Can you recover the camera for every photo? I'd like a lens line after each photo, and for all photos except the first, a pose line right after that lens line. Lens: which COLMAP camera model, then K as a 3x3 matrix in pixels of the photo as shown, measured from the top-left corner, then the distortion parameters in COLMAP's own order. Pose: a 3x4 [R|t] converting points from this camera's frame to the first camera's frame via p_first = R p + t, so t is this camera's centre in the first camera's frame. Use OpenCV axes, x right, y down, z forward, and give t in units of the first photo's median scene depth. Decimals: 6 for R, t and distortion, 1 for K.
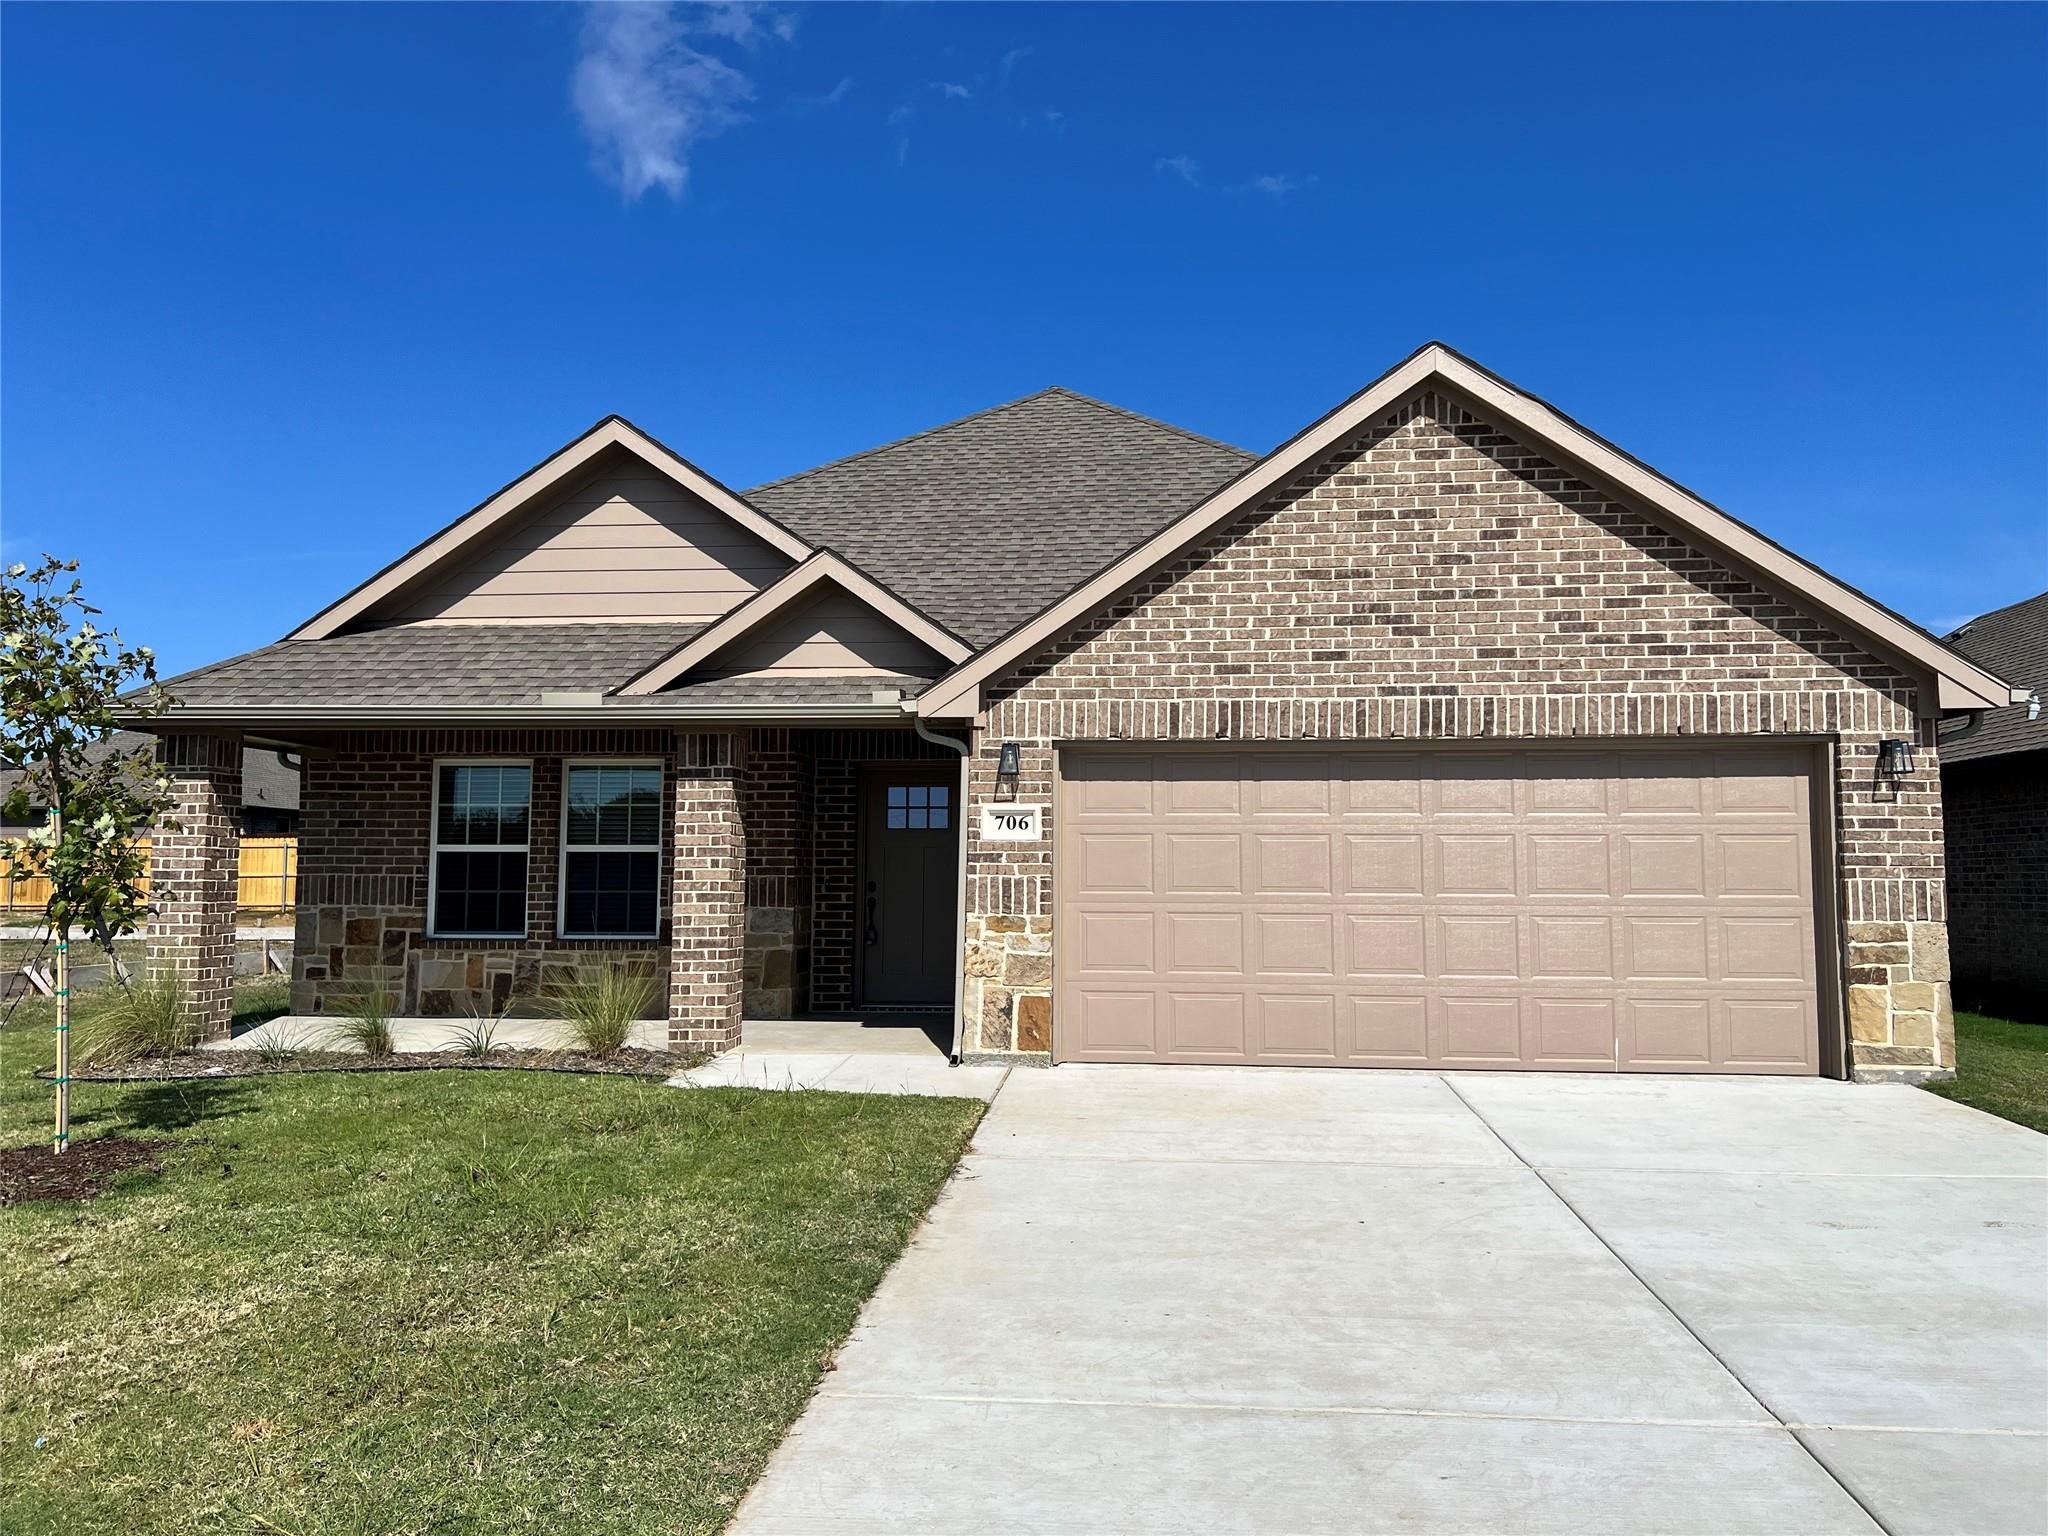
lens RADIAL K [[1579.1, 0, 1026.8], [0, 1579.1, 774.8], [0, 0, 1]] dist [0.149375, -0.277633]
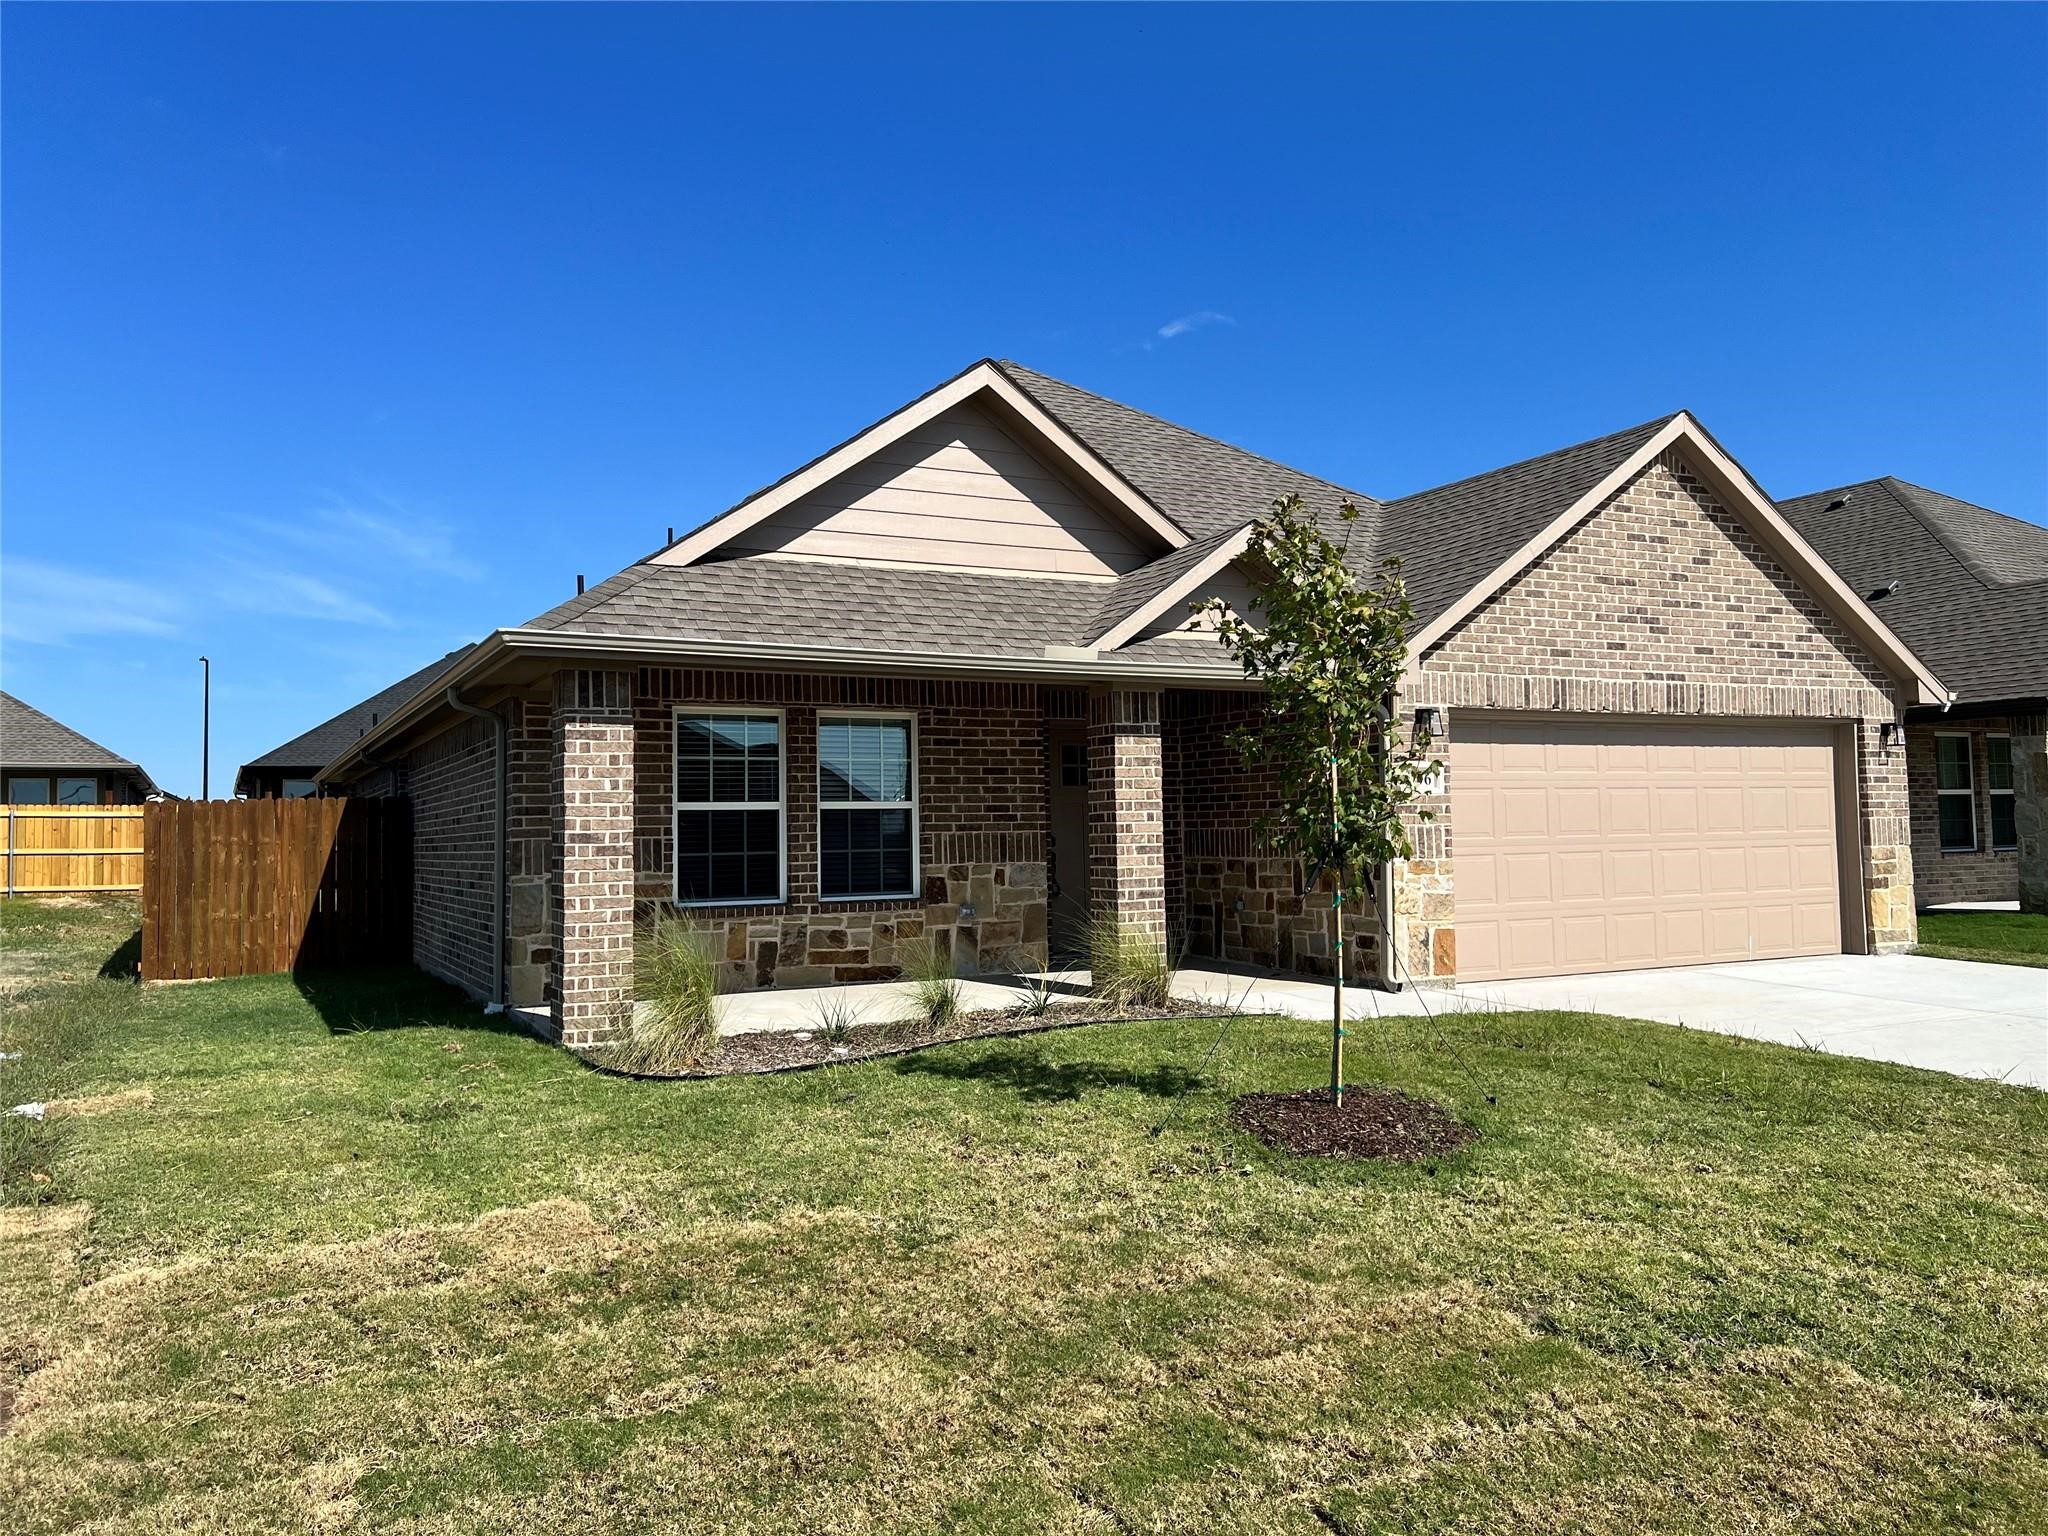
lens RADIAL K [[1526.6, 0, 1024.0], [0, 1526.6, 768.0], [0, 0, 1]] dist [0.075877, -0.065710]
pose [[0.833142, 0.006277, 0.553023, -0.866512], [-0.016357, 0.999778, 0.013294, 0.012884], [-0.552817, -0.020121, 0.833060, 0.237147]]
